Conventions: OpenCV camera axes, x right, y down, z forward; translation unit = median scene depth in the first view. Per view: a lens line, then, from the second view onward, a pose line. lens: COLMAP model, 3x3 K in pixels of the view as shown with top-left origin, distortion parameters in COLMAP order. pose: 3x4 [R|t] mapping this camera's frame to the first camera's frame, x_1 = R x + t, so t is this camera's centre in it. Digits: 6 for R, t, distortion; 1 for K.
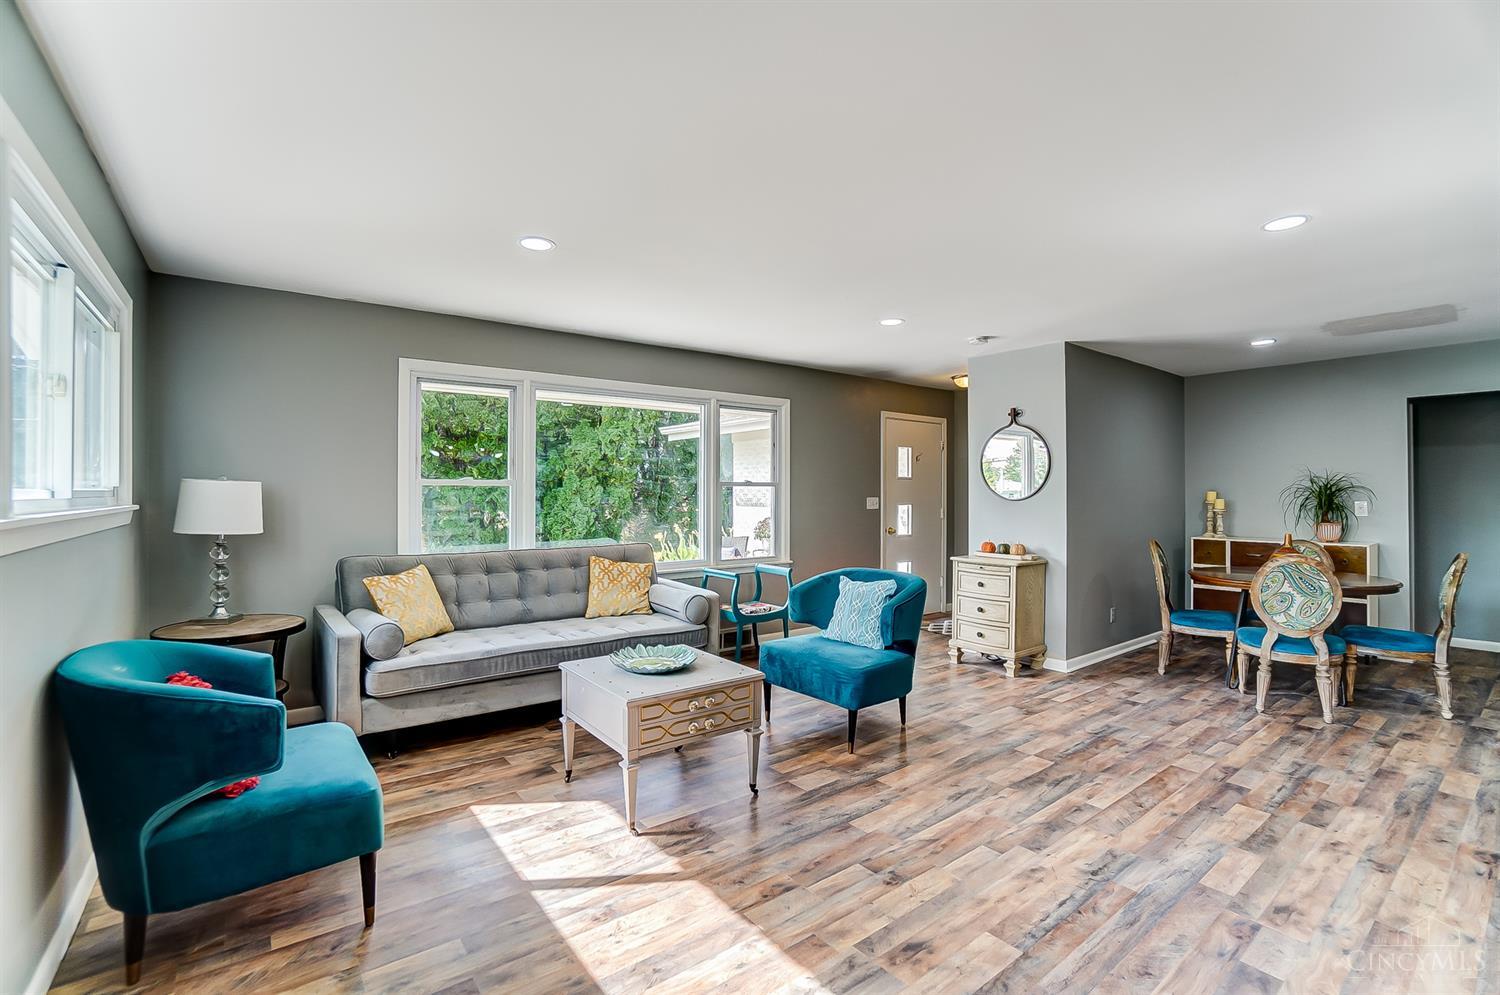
lens RADIAL K [[667.9, 0, 742.1], [0, 667.9, 490.2], [0, 0, 1]] dist [-0.060289, 0.021896]
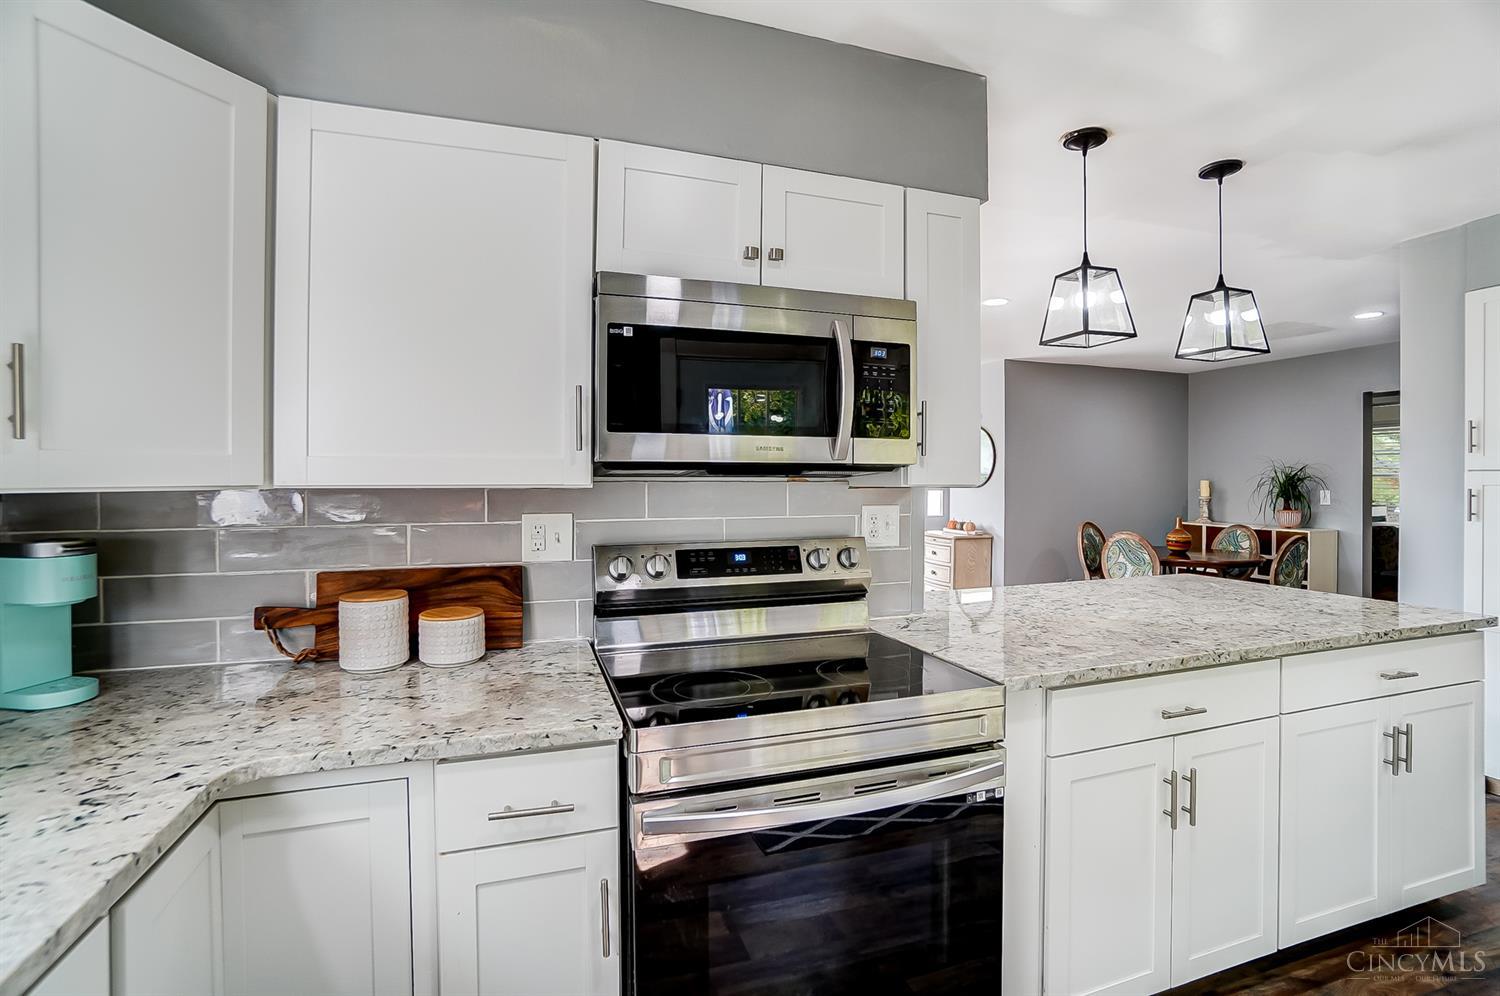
lens RADIAL K [[682.9, 0, 748.1], [0, 682.9, 484.6], [0, 0, 1]] dist [-0.060647, 0.025654]
pose [[0.947463, 0.004066, -0.319839, 0.550102], [0.000505, 0.999899, 0.014207, -0.010828], [0.319864, -0.013622, 0.947365, -0.447412]]
